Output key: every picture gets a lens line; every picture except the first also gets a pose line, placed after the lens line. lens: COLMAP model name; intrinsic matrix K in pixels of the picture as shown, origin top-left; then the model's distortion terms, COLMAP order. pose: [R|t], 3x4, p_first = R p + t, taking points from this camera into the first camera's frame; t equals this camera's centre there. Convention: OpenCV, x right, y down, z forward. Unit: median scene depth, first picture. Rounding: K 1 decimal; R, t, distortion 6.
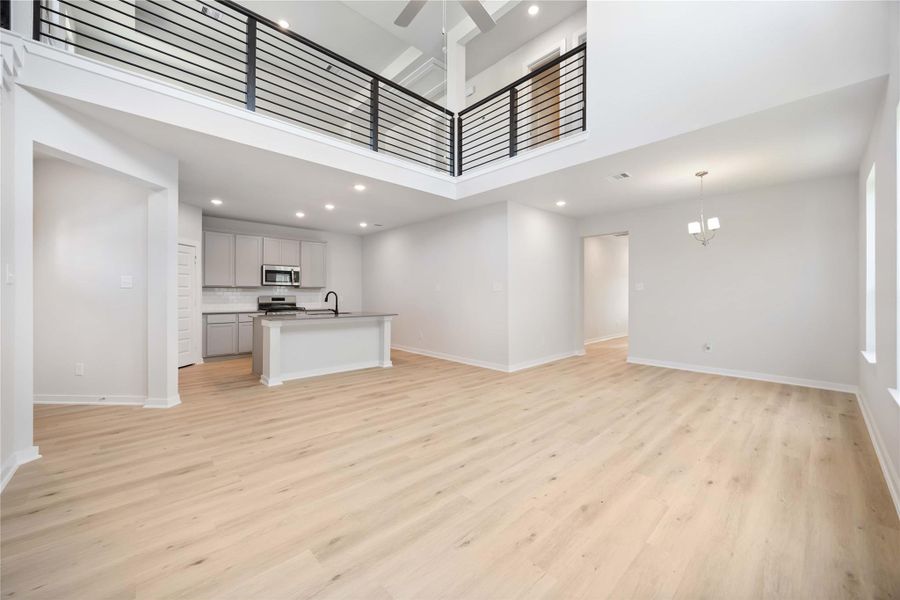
lens RADIAL K [[341.2, 0, 452.6], [0, 341.2, 294.2], [0, 0, 1]] dist [0.002875, 0.000769]
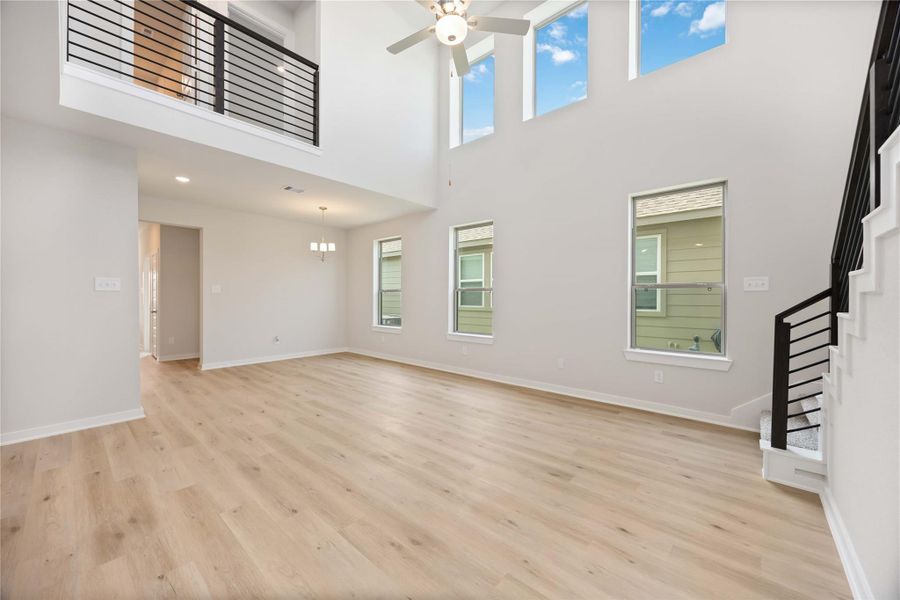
lens RADIAL K [[341.2, 0, 449.4], [0, 341.2, 297.8], [0, 0, 1]] dist [0.002875, 0.000769]
pose [[-0.090909, -0.000923, 0.995859, -0.801319], [-0.004366, 0.999990, 0.000528, 0.001614], [-0.995850, -0.004300, -0.090912, 0.737881]]
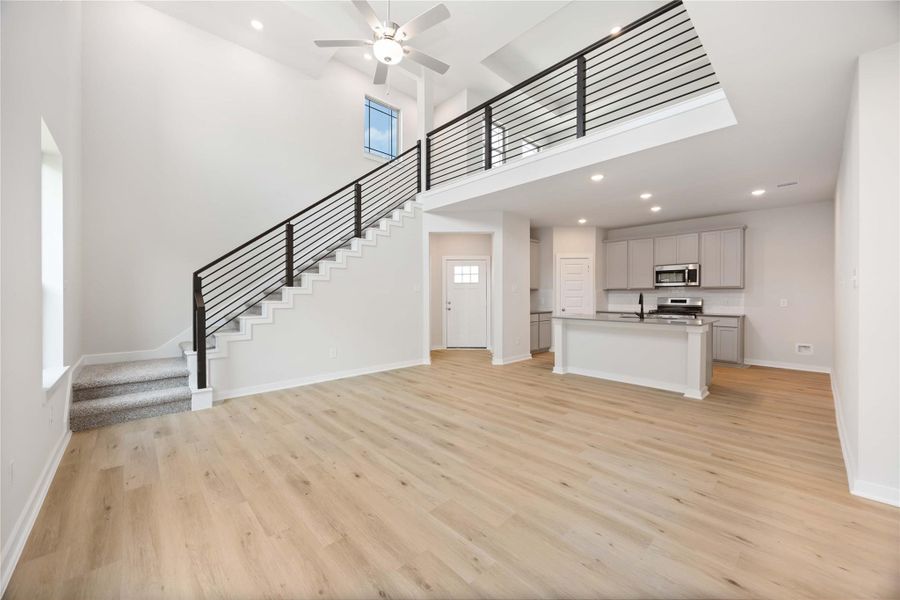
lens RADIAL K [[341.2, 0, 452.2], [0, 341.2, 297.4], [0, 0, 1]] dist [0.002875, 0.000769]
pose [[0.005496, 0.003455, -0.999979, 0.841430], [0.000687, 0.999994, 0.003459, 0.001789], [0.999985, -0.000706, 0.005494, 0.816277]]
